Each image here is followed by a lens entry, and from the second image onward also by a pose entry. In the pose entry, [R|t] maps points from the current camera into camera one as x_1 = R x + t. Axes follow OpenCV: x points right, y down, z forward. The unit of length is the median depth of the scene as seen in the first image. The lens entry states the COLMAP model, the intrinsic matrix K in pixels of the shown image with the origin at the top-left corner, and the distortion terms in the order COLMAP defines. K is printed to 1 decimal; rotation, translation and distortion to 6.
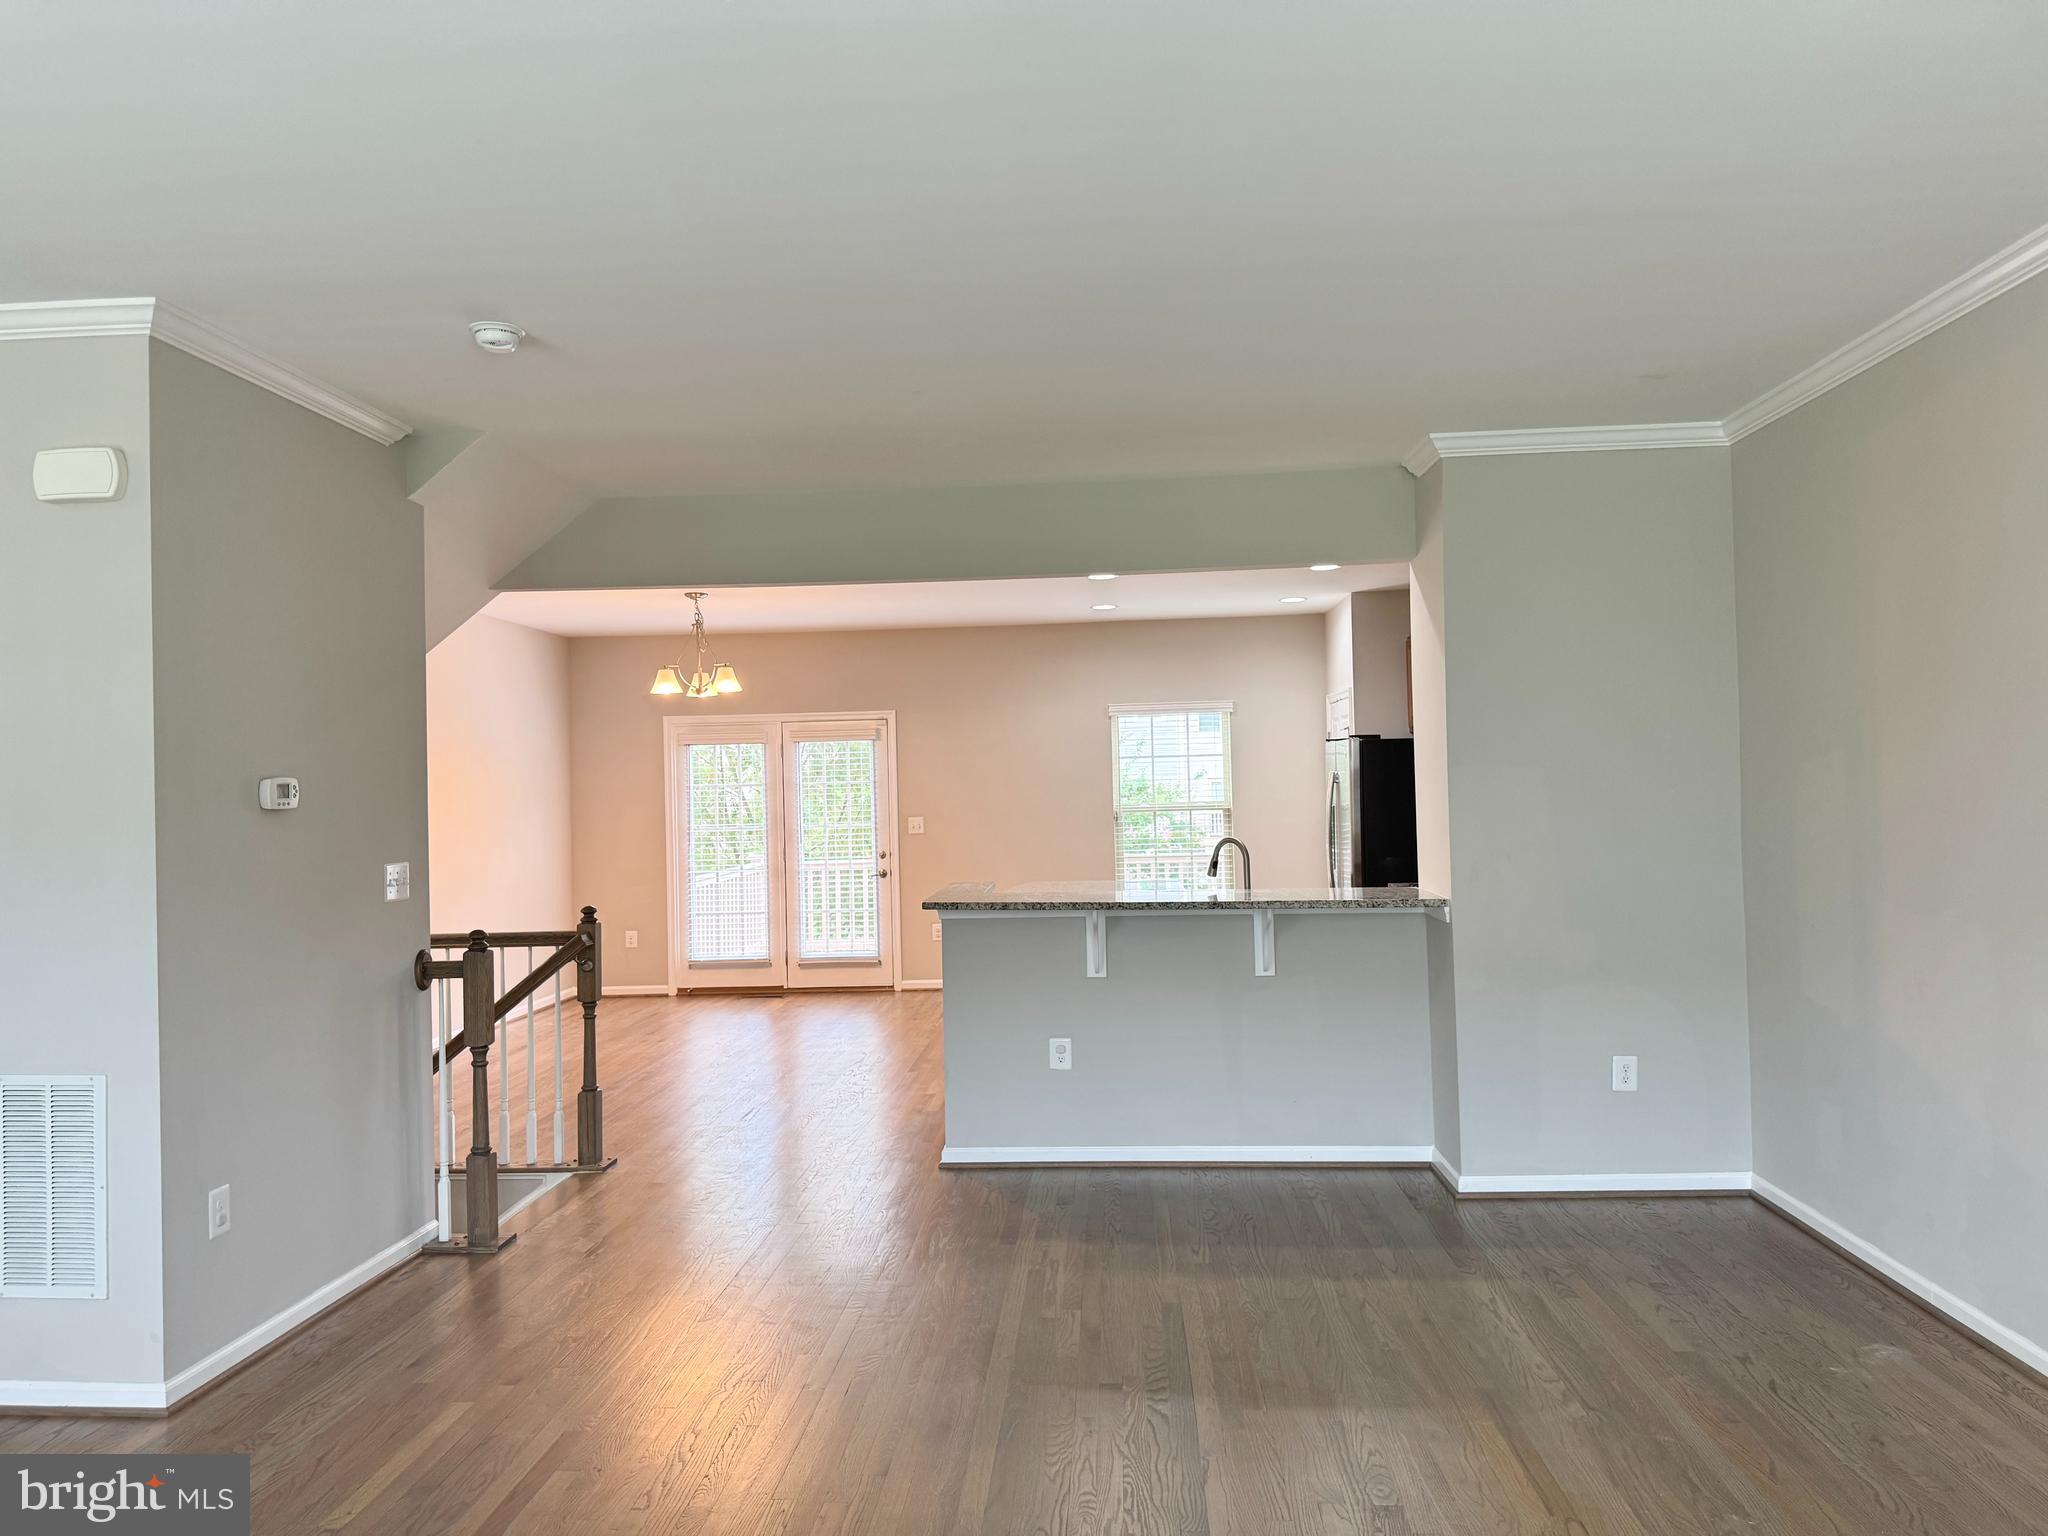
lens RADIAL K [[1399.7, 0, 1174.9], [0, 1399.7, 739.4], [0, 0, 1]] dist [0.002248, -0.033473]
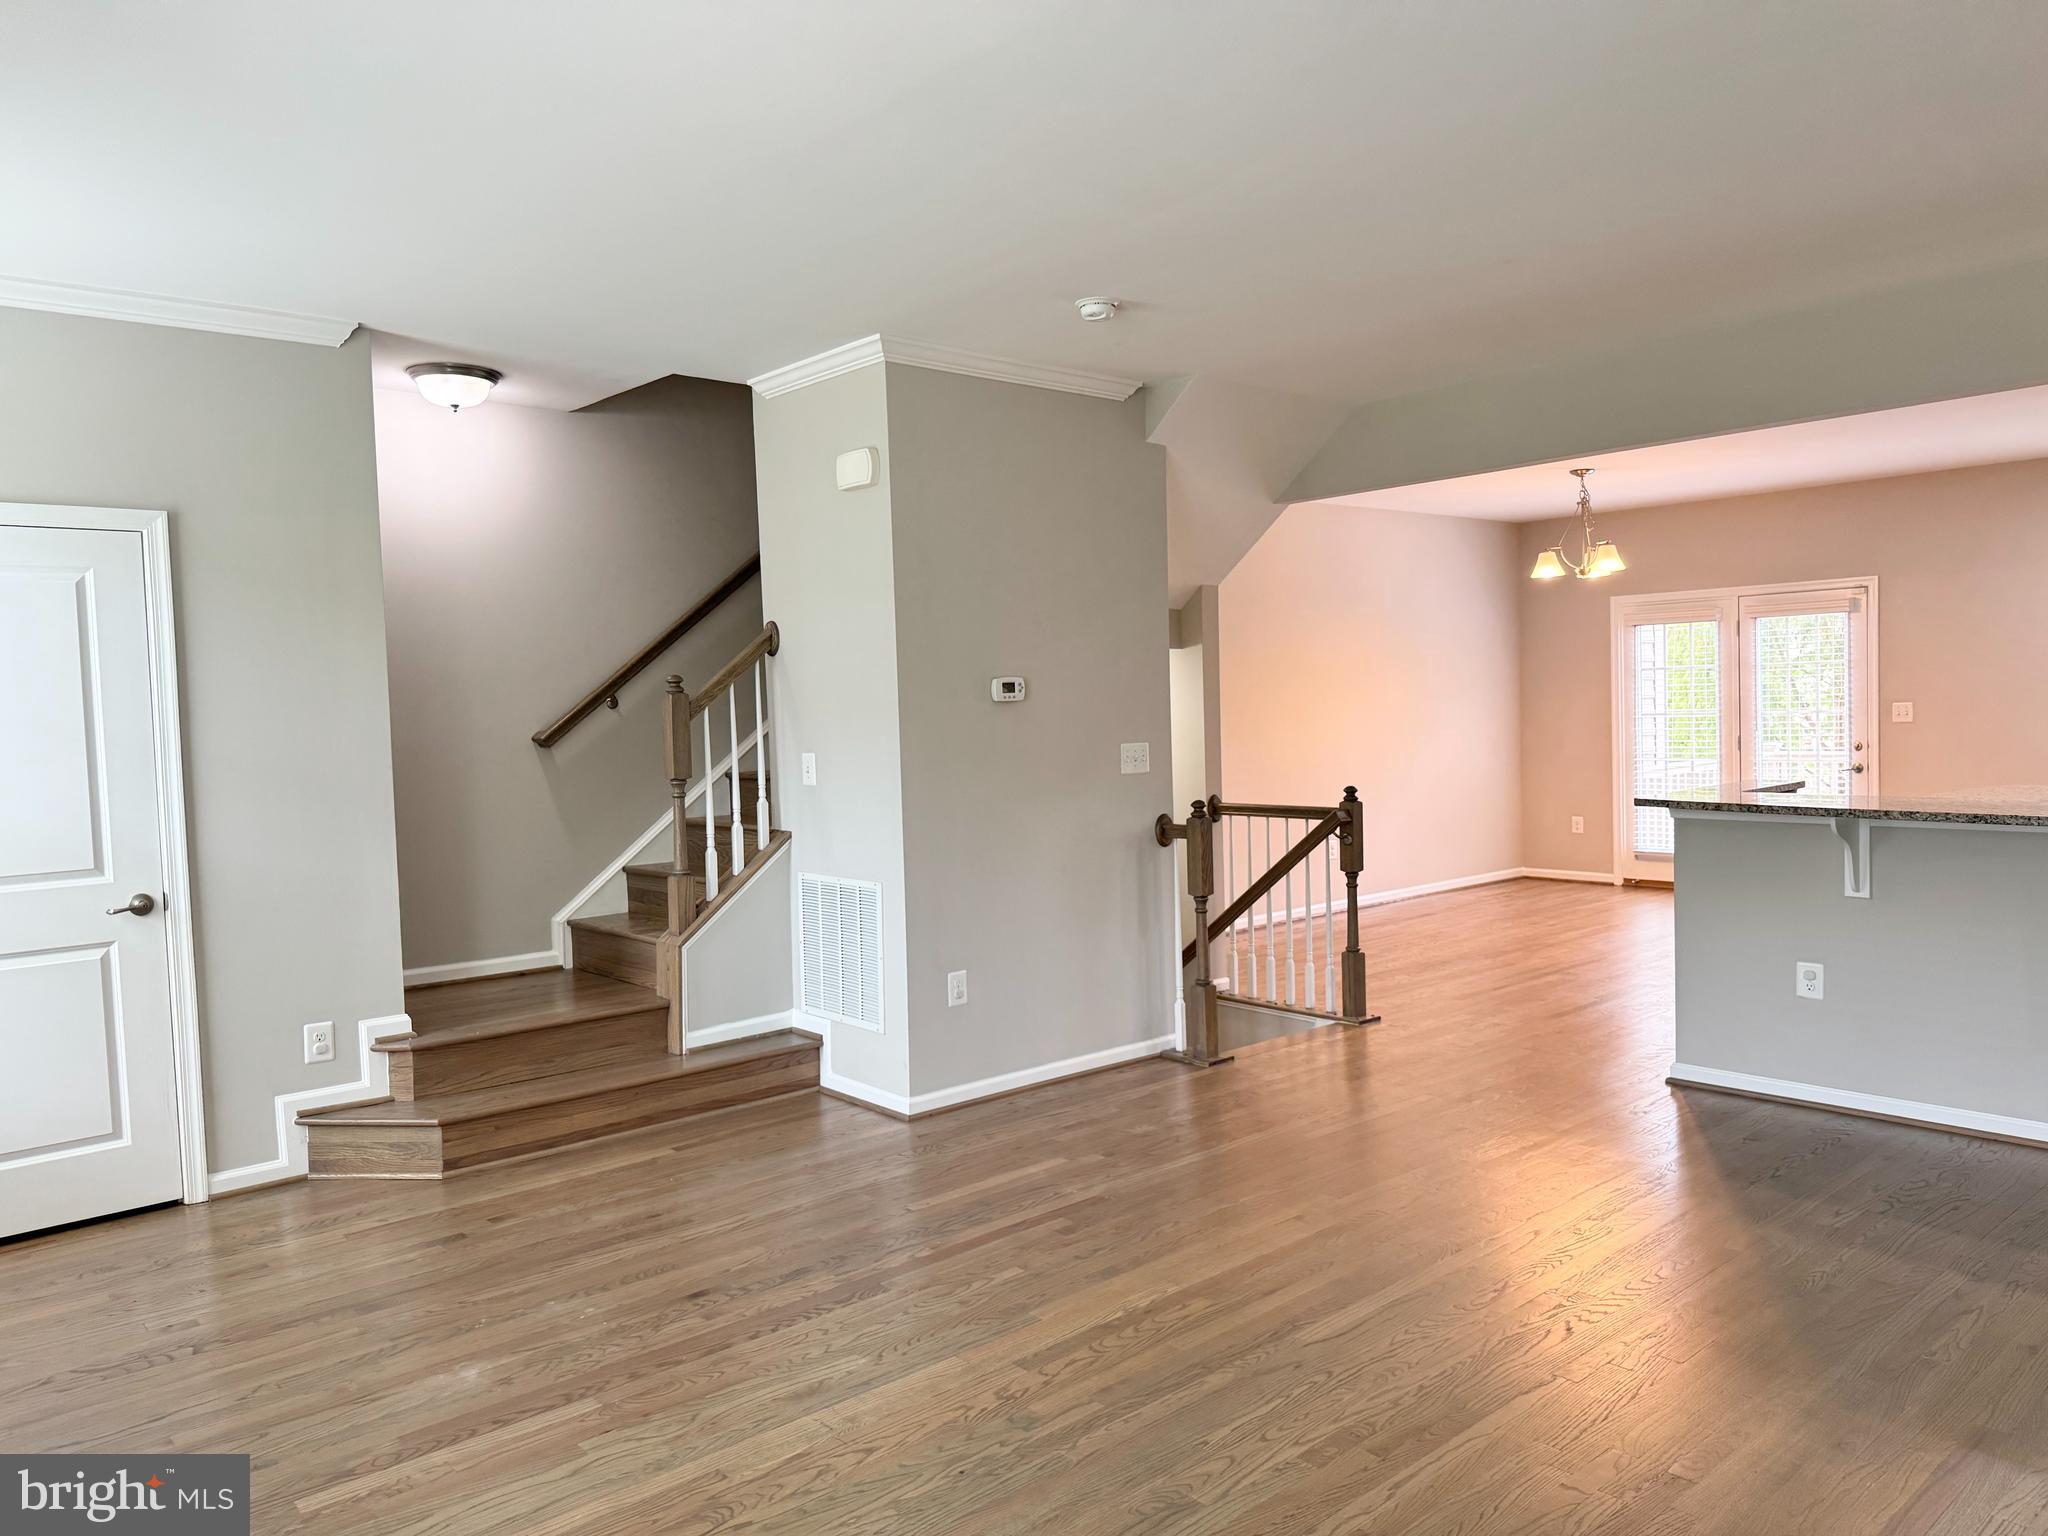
lens RADIAL K [[1451.8, 0, 1024.0], [0, 1451.8, 768.0], [0, 0, 1]] dist [0.060069, -0.080358]
pose [[0.673573, 0.035359, -0.738274, 0.255243], [0.040360, 0.995605, 0.084506, -0.001896], [0.738018, -0.086718, 0.669186, 0.048234]]
